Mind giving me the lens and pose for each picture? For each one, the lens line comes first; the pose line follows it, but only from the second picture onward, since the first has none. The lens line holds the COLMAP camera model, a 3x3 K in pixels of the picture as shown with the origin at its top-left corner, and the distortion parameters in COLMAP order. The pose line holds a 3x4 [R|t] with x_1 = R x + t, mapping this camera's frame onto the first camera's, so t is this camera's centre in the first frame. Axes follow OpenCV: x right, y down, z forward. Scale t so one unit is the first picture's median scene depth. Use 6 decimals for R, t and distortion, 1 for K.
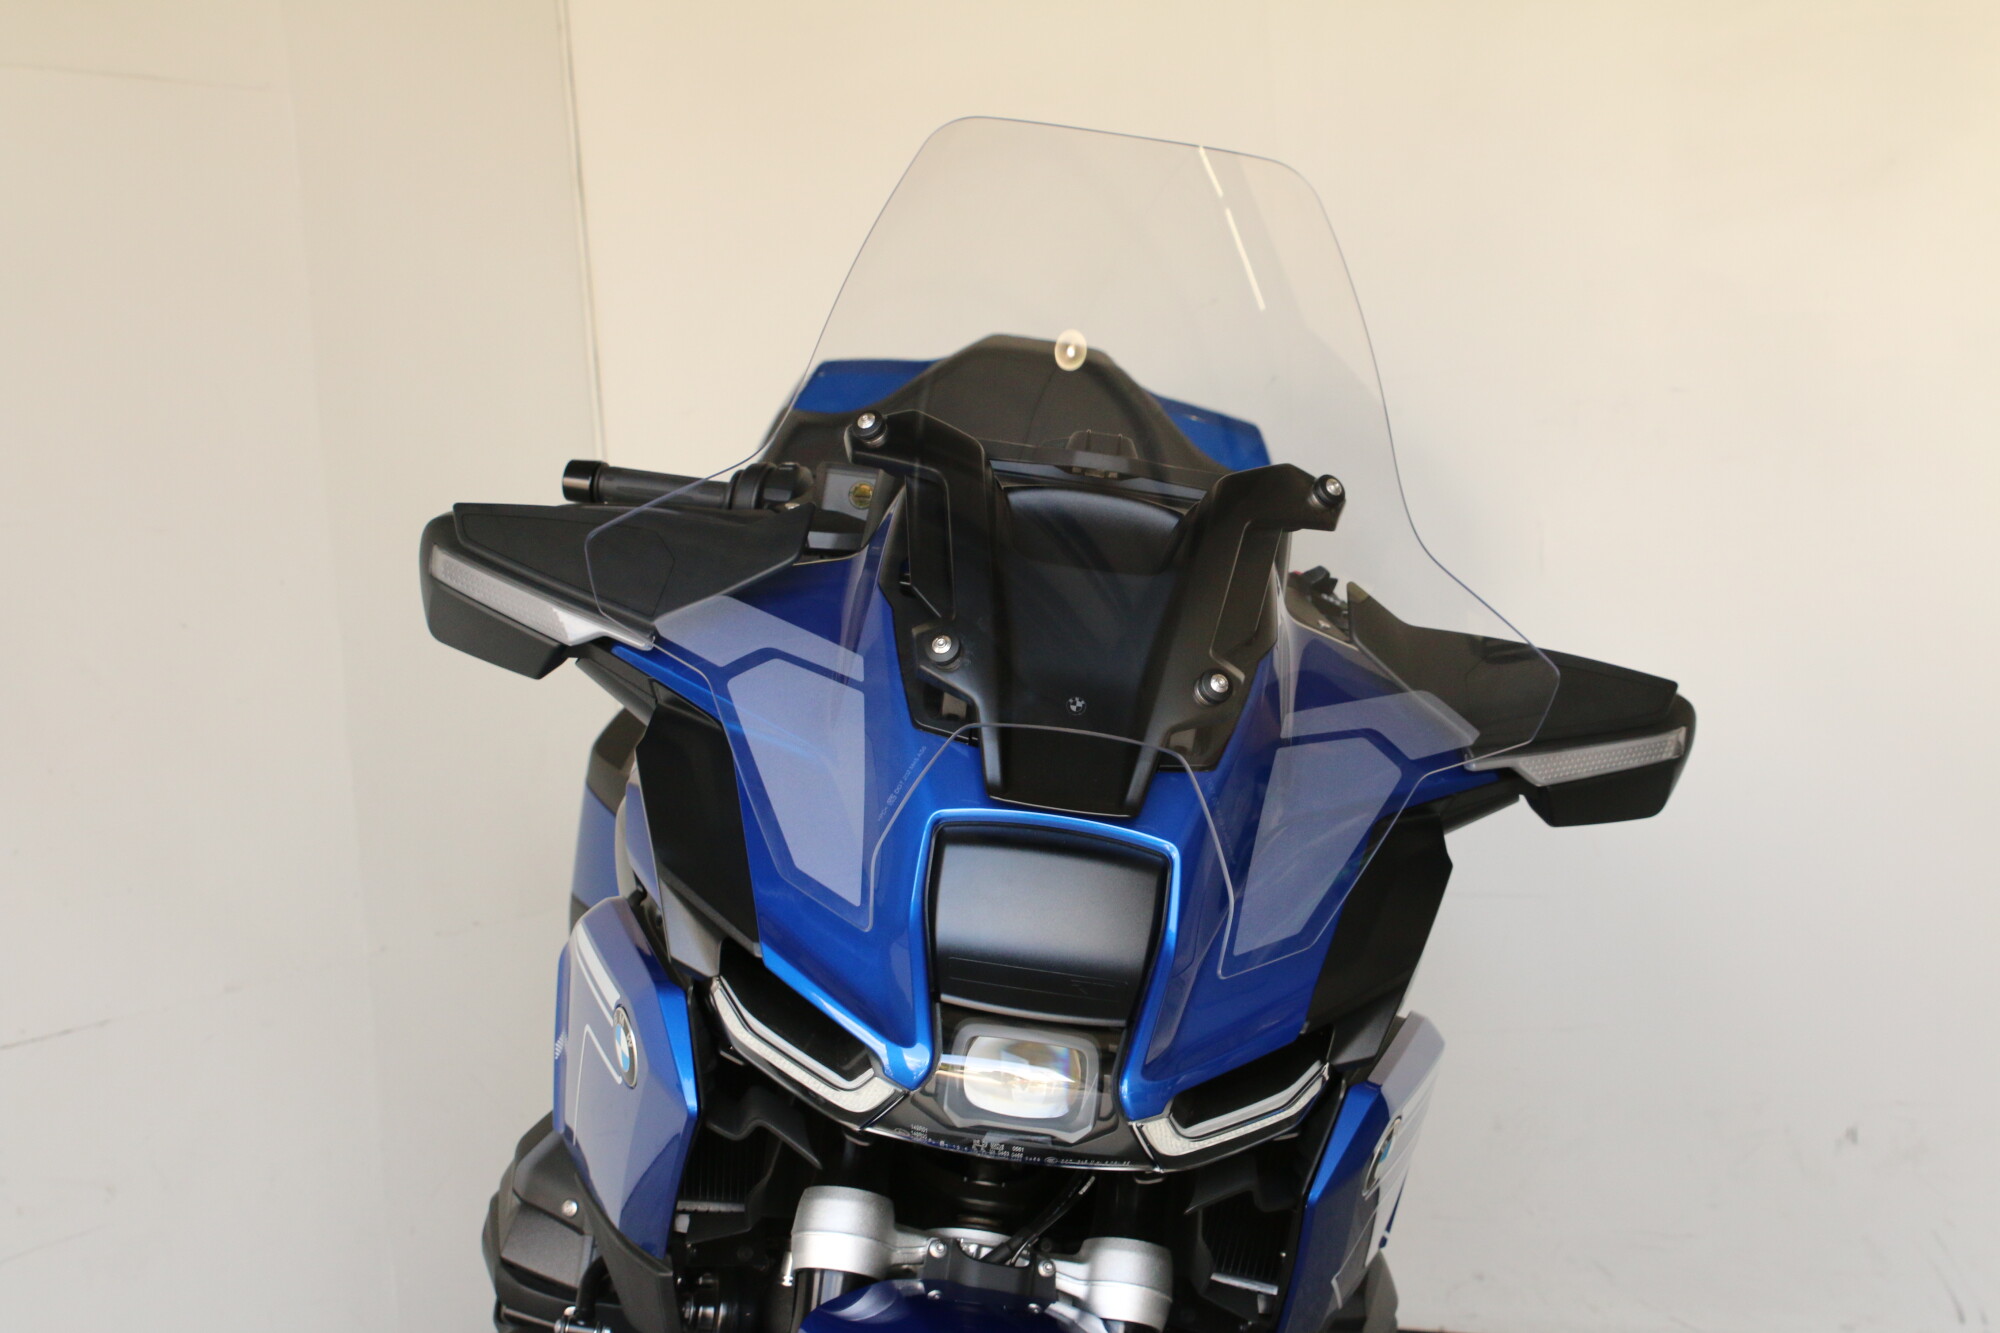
lens RADIAL K [[3172.6, 0, 1000.0], [0, 3172.6, 637.9], [0, 0, 1]] dist [-0.032668, 0.018713]
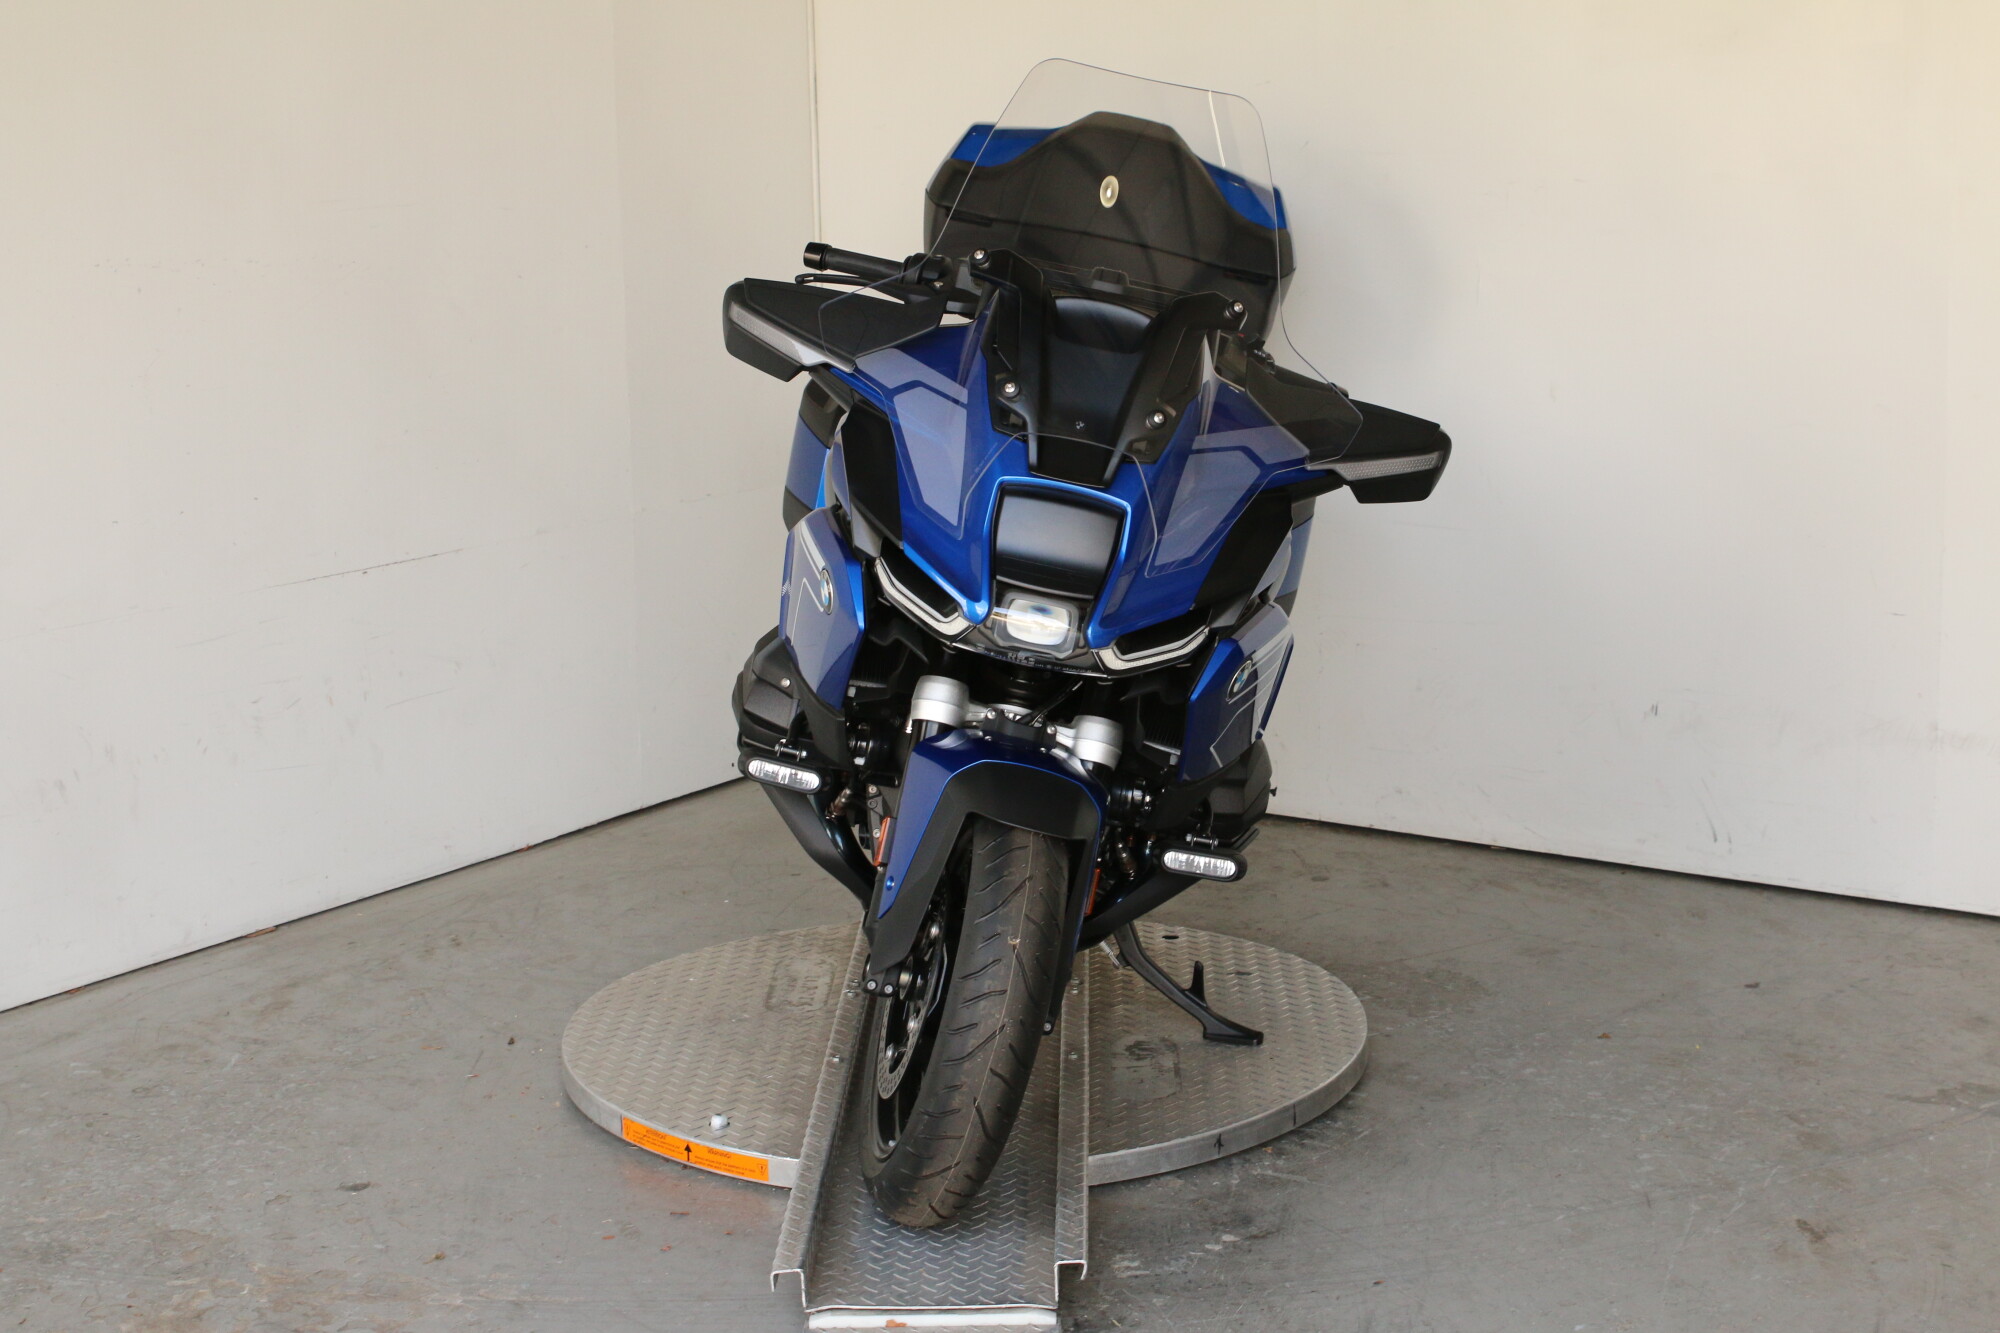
lens RADIAL K [[3127.3, 0, 1025.2], [0, 3127.3, 661.0], [0, 0, 1]] dist [-0.046286, 0.120460]
pose [[0.996844, 0.069108, -0.039069, 0.068022], [-0.062735, 0.987329, 0.145761, -0.099881], [0.048647, -0.142850, 0.988548, -0.769667]]
